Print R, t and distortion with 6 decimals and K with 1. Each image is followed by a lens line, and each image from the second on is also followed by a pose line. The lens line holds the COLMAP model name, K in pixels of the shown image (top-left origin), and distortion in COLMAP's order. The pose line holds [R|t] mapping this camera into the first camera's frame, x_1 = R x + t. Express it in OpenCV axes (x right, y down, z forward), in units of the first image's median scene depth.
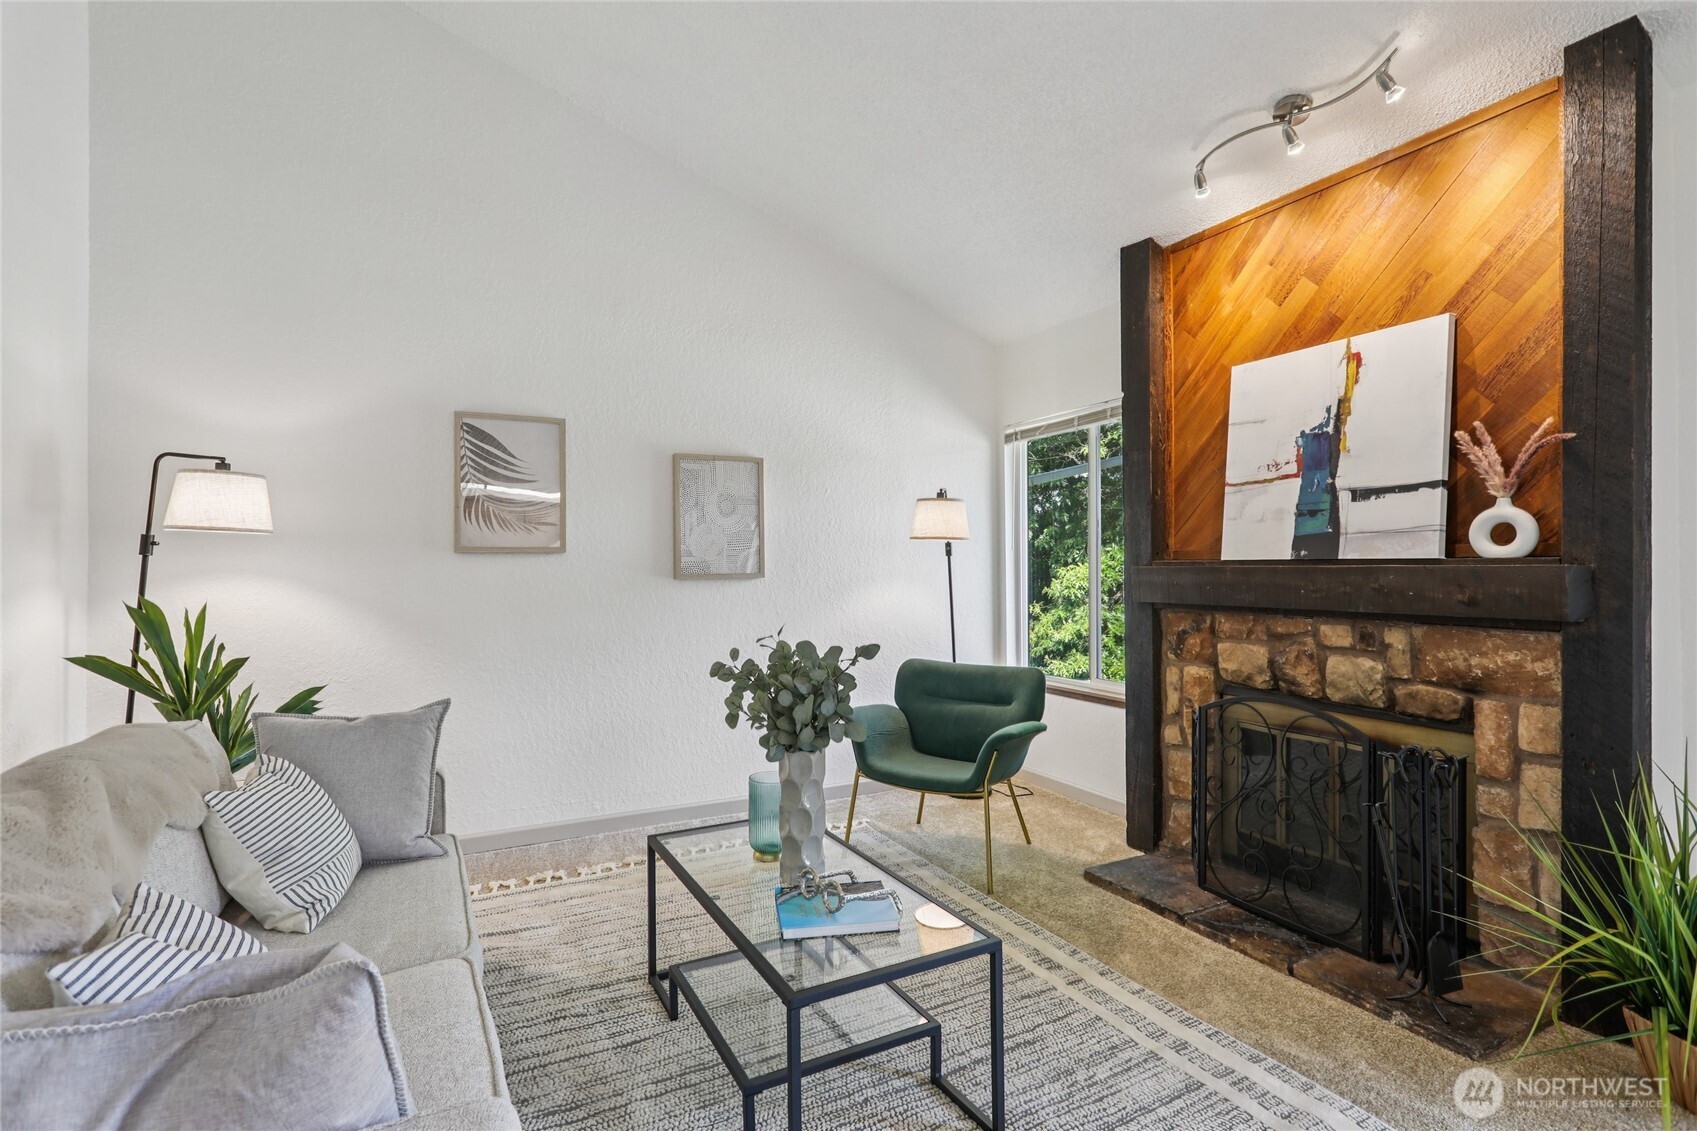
lens RADIAL K [[802.4, 0, 849.6], [0, 802.4, 560.3], [0, 0, 1]] dist [-0.003469, 0.003647]
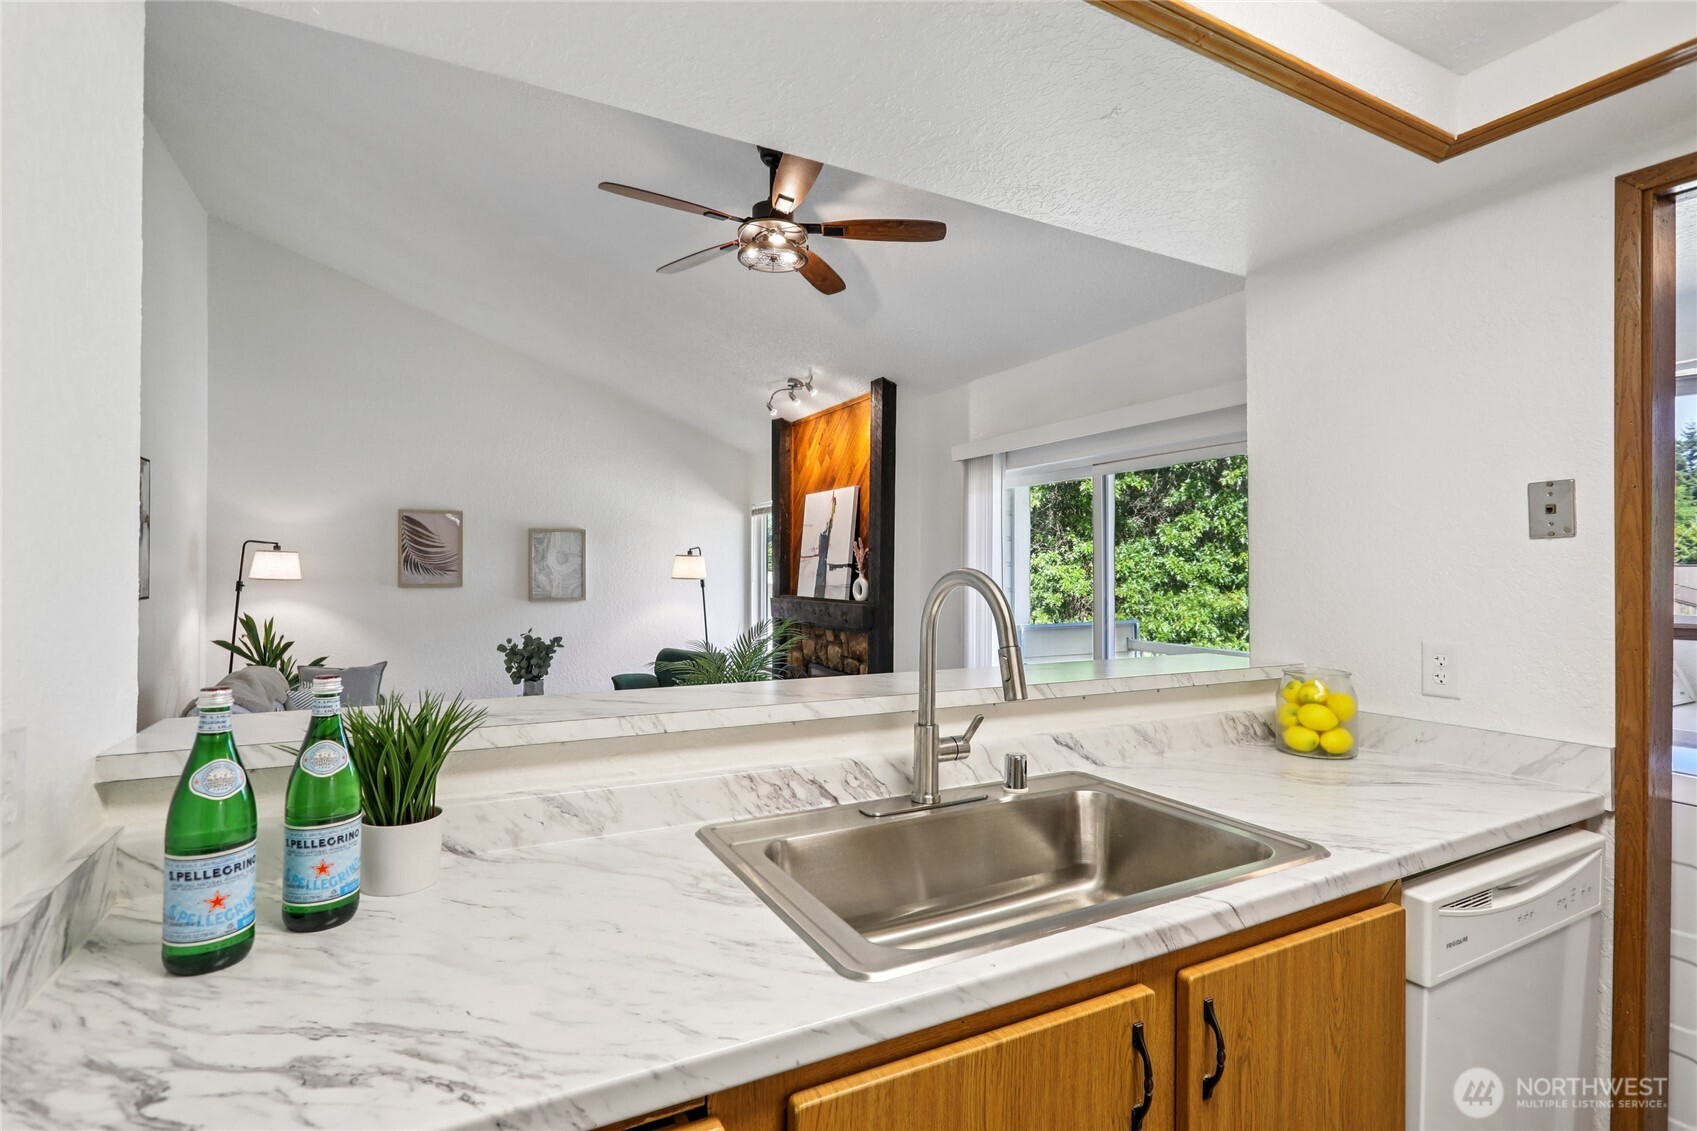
lens RADIAL K [[802.4, 0, 845.8], [0, 802.4, 567.7], [0, 0, 1]] dist [-0.003469, 0.003647]
pose [[0.999923, 0.008103, 0.009399, 0.629215], [-0.008156, 0.999951, 0.005620, -0.089911], [-0.009353, -0.005696, 0.999940, -1.029408]]
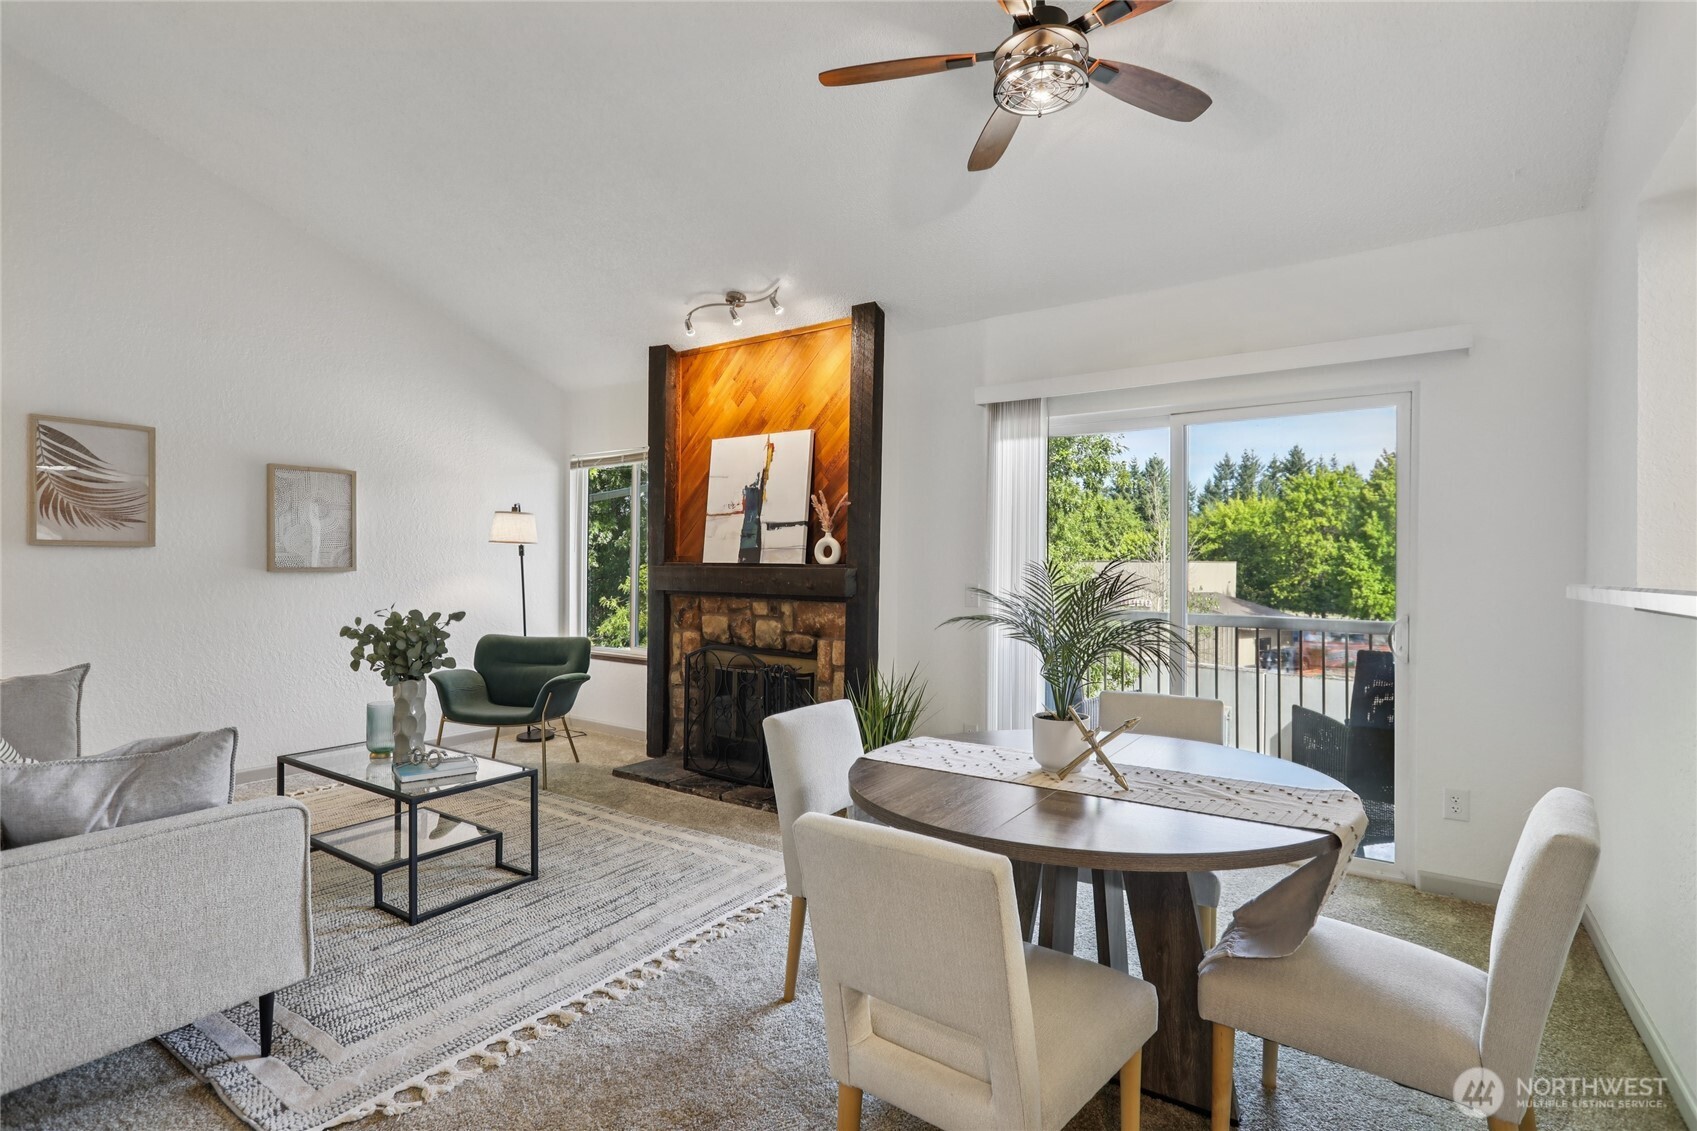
lens RADIAL K [[802.4, 0, 839.2], [0, 802.4, 571.0], [0, 0, 1]] dist [-0.003469, 0.003647]
pose [[0.885222, 0.010787, 0.465043, -0.035718], [-0.018332, 0.999763, 0.011705, -0.008427], [-0.464807, -0.018887, 0.885210, -0.581298]]
